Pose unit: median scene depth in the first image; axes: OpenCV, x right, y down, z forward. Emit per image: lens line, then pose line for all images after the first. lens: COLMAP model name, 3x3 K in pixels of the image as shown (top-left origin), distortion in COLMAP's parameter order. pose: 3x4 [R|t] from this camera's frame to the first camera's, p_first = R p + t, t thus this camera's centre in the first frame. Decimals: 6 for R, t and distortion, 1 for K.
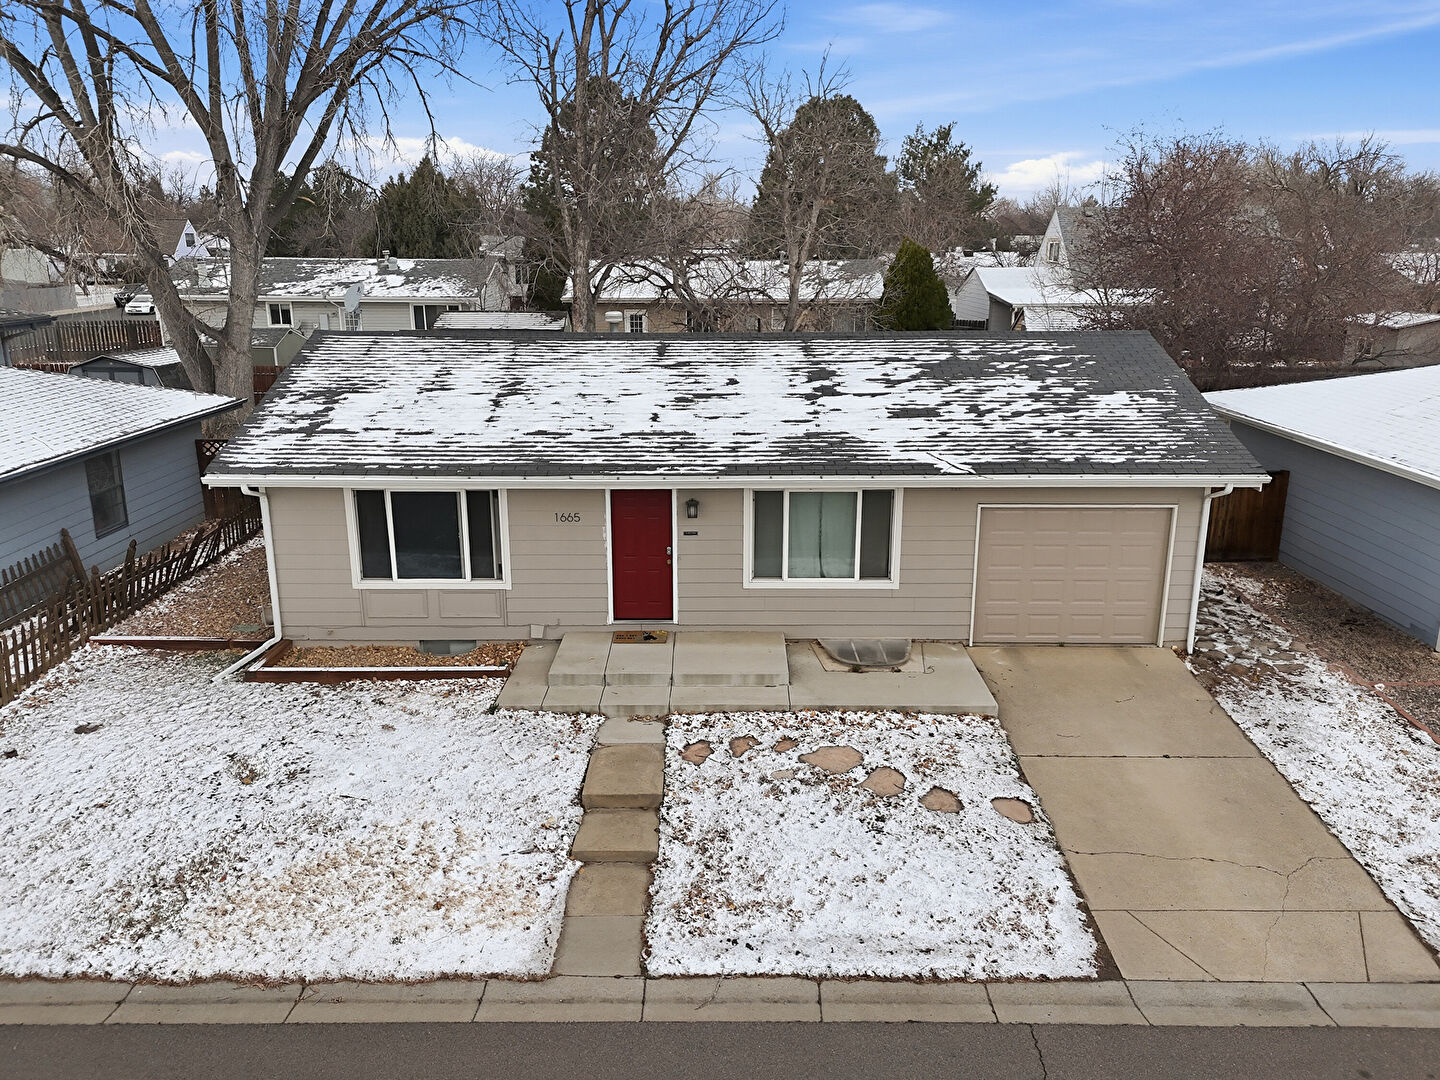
lens RADIAL K [[1081.2, 0, 723.0], [0, 1081.2, 535.7], [0, 0, 1]] dist [0.097603, -0.109547]
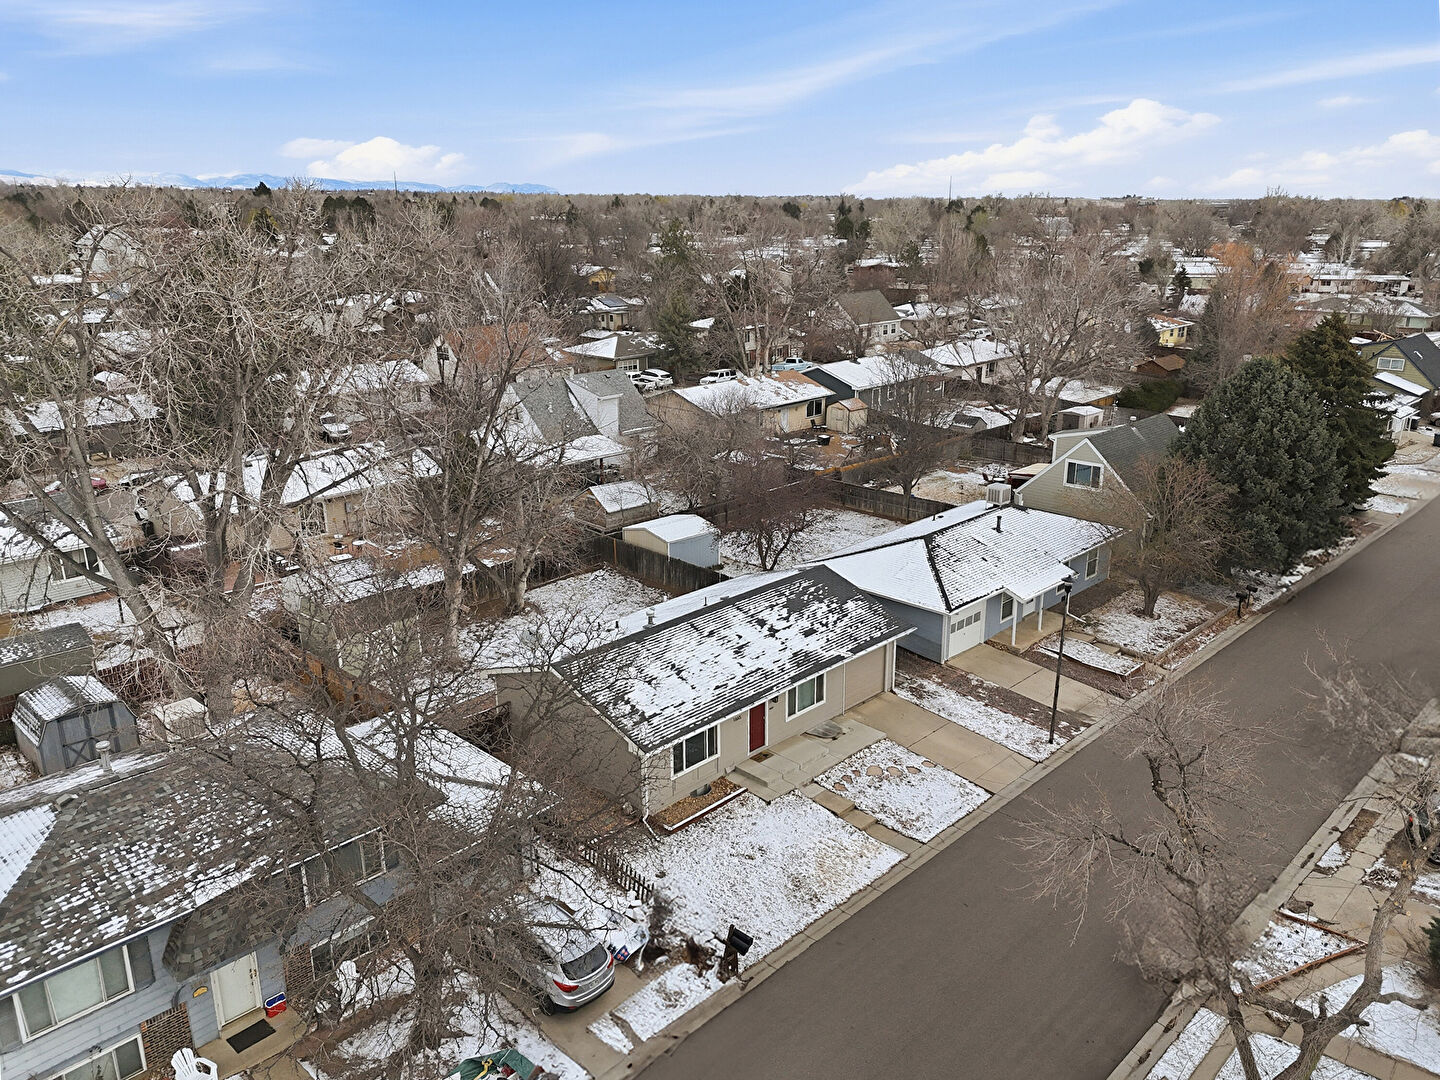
lens RADIAL K [[1081.2, 0, 723.0], [0, 1081.2, 535.7], [0, 0, 1]] dist [0.097603, -0.109547]
pose [[0.697819, -0.213117, 0.683834, -1.730097], [0.190738, 0.975528, 0.109385, -0.683663], [-0.690411, 0.054102, 0.721391, -0.724519]]
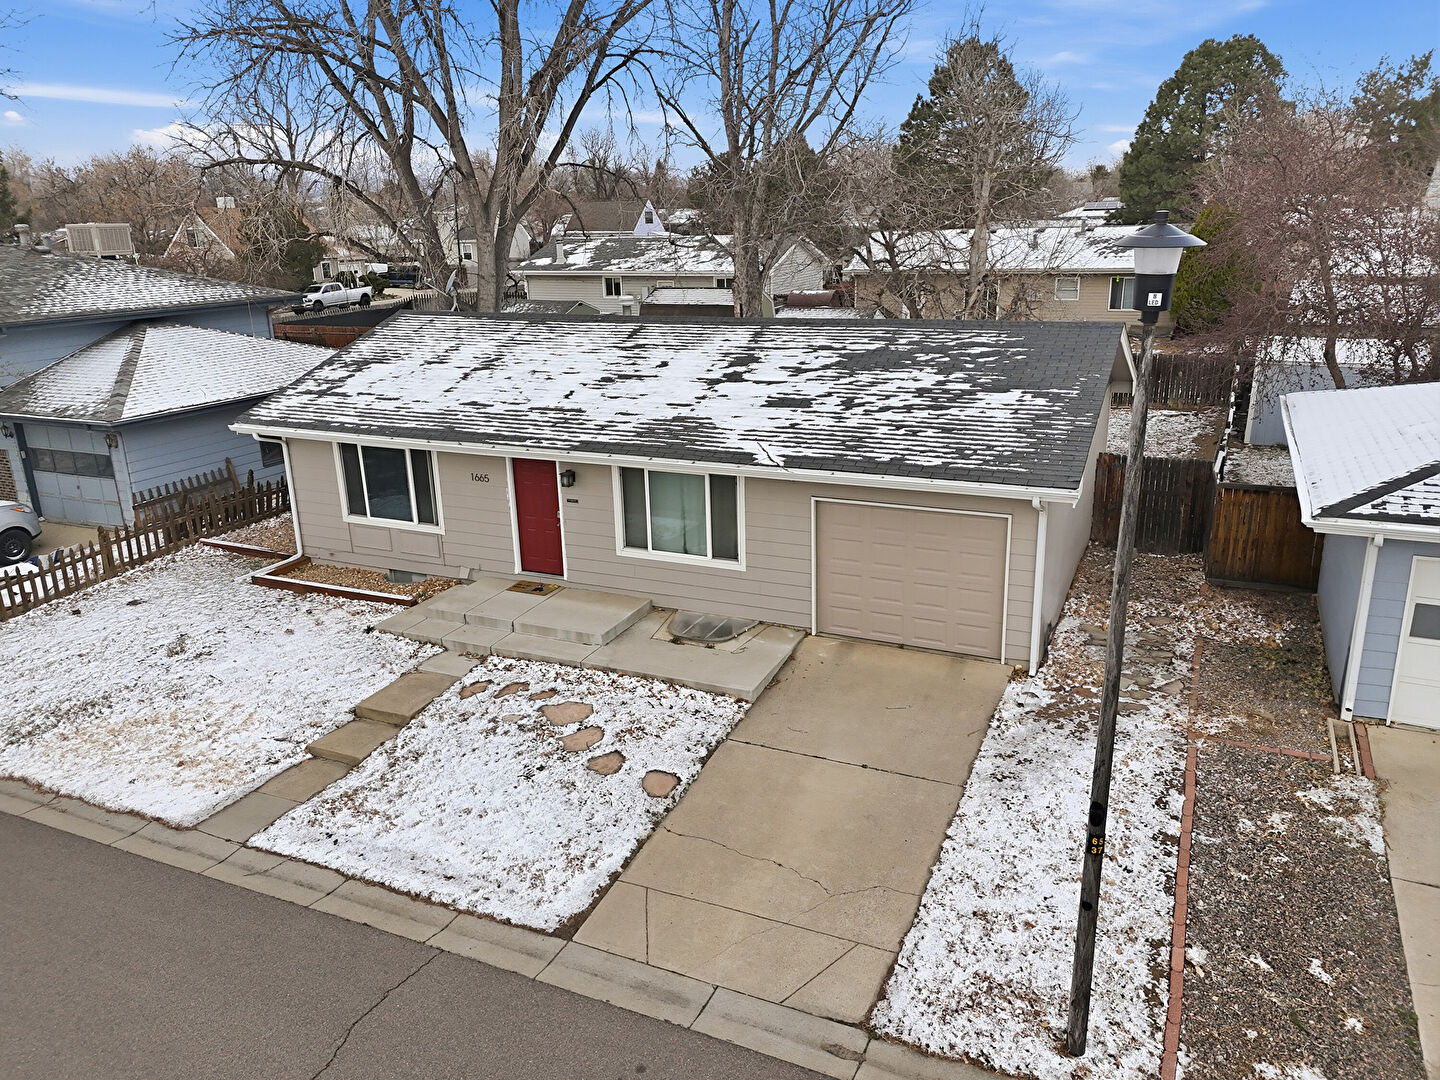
lens RADIAL K [[1049.3, 0, 724.6], [0, 1049.3, 543.7], [0, 0, 1]] dist [0.091261, -0.093239]
pose [[0.908501, 0.103064, -0.404975, 0.568060], [-0.084171, 0.994378, 0.064240, -0.042009], [0.409319, -0.024275, 0.912068, 0.075053]]
